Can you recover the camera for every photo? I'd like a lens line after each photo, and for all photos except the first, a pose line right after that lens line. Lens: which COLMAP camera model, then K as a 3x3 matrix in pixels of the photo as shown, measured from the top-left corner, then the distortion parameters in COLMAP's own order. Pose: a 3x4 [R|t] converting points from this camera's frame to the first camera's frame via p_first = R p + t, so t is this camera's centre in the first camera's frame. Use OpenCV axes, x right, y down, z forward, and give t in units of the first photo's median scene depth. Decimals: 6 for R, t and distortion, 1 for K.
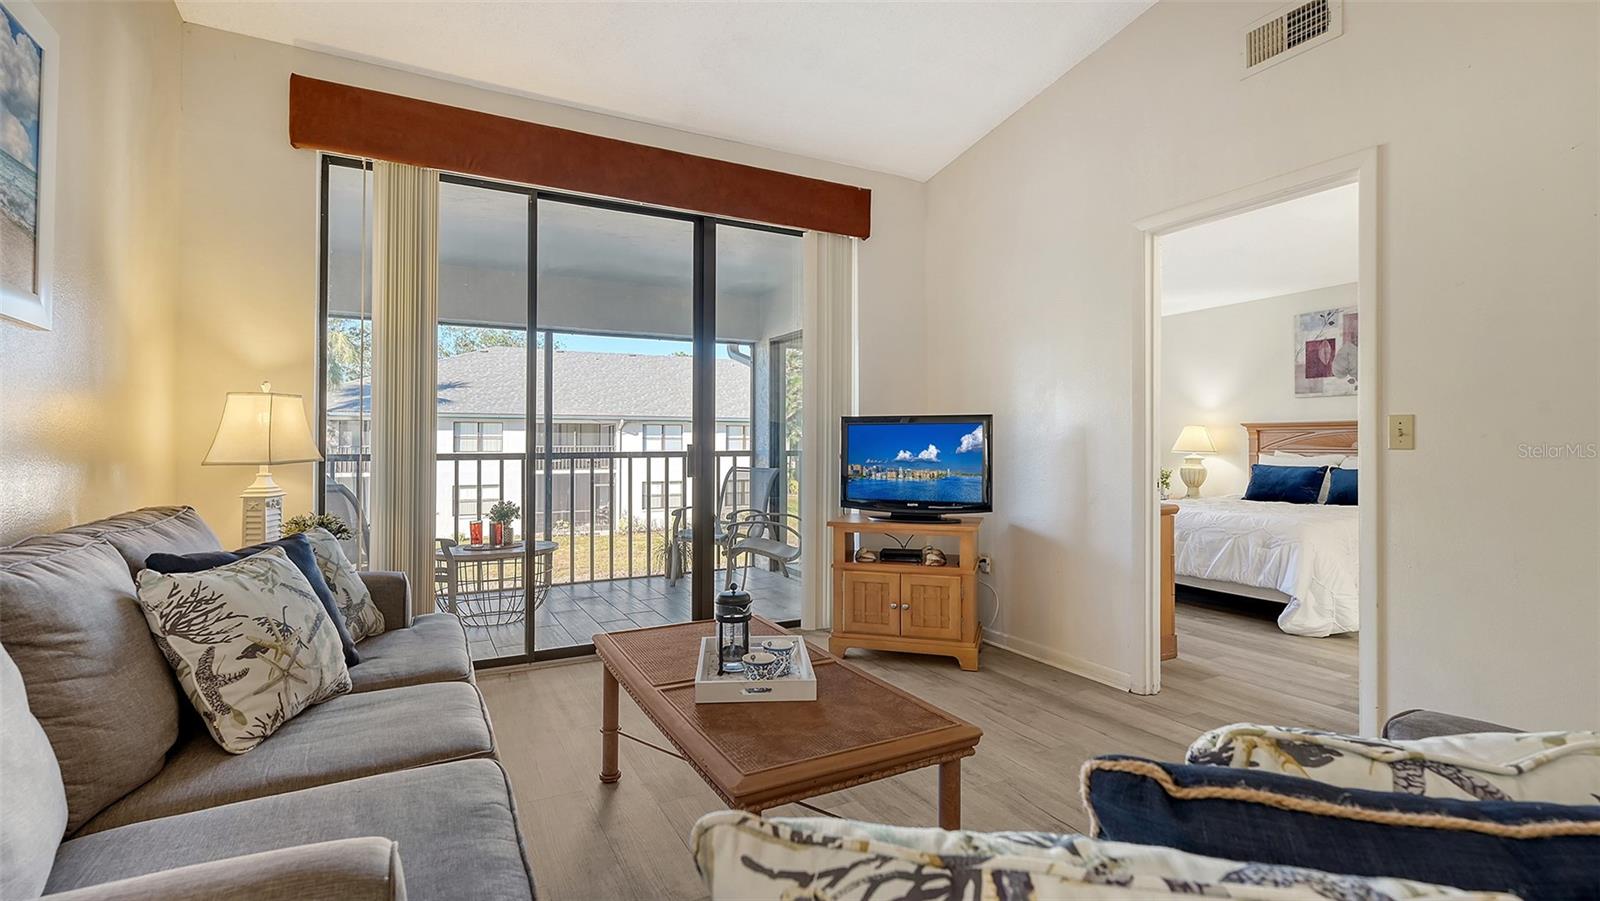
lens RADIAL K [[729.3, 0, 792.3], [0, 729.3, 437.5], [0, 0, 1]] dist [0.004834, -0.000812]
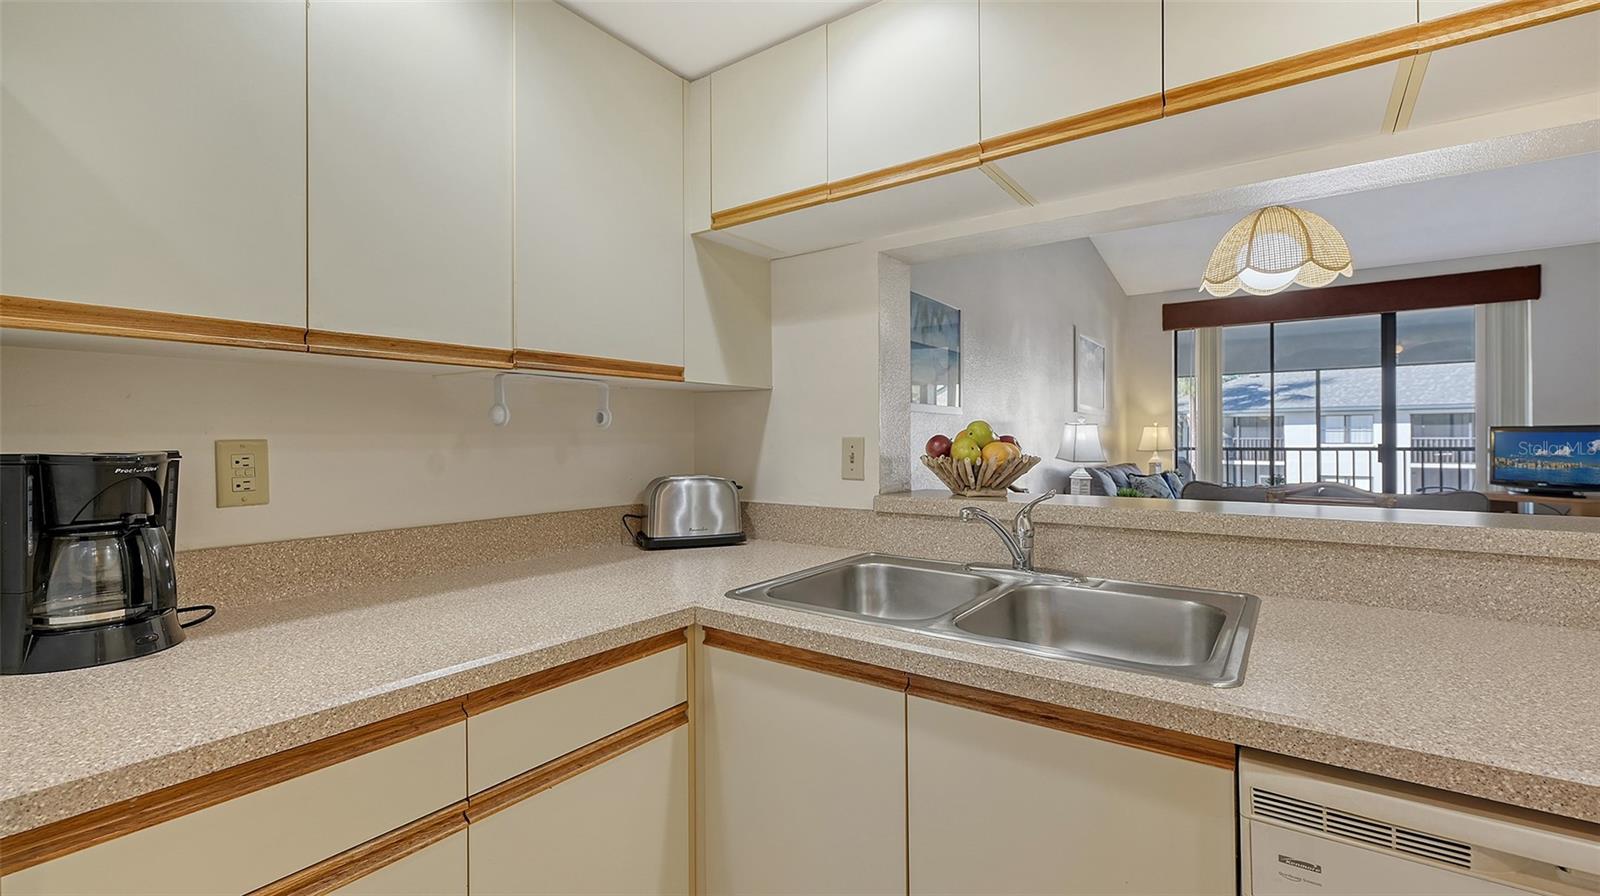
lens RADIAL K [[683.2, 0, 796.5], [0, 683.2, 439.6], [0, 0, 1]] dist [-0.001692, 0.001784]
pose [[0.445975, -0.001657, -0.895044, 0.746491], [0.013270, 0.999901, 0.004761, -0.029081], [0.894947, -0.014001, 0.445953, -1.035738]]
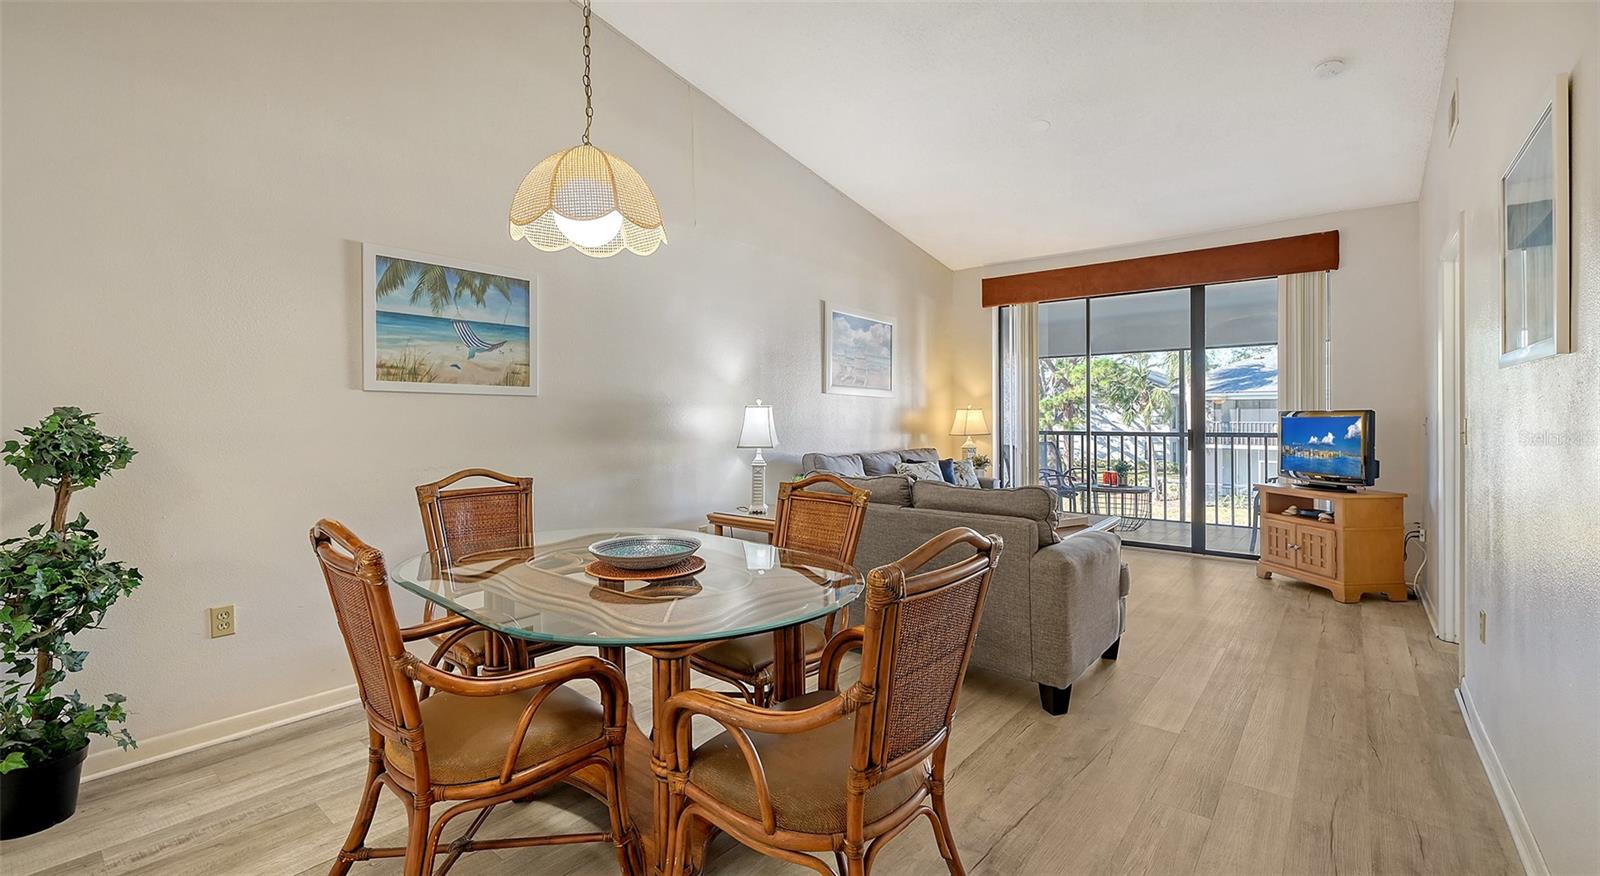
lens RADIAL K [[664.7, 0, 803.5], [0, 664.7, 417.7], [0, 0, 1]] dist [0.006762, -0.000214]
pose [[0.382884, 0.000170, -0.923797, 0.946171], [0.006443, 0.999975, 0.002854, -0.026156], [0.923774, -0.007045, 0.382873, -0.352367]]
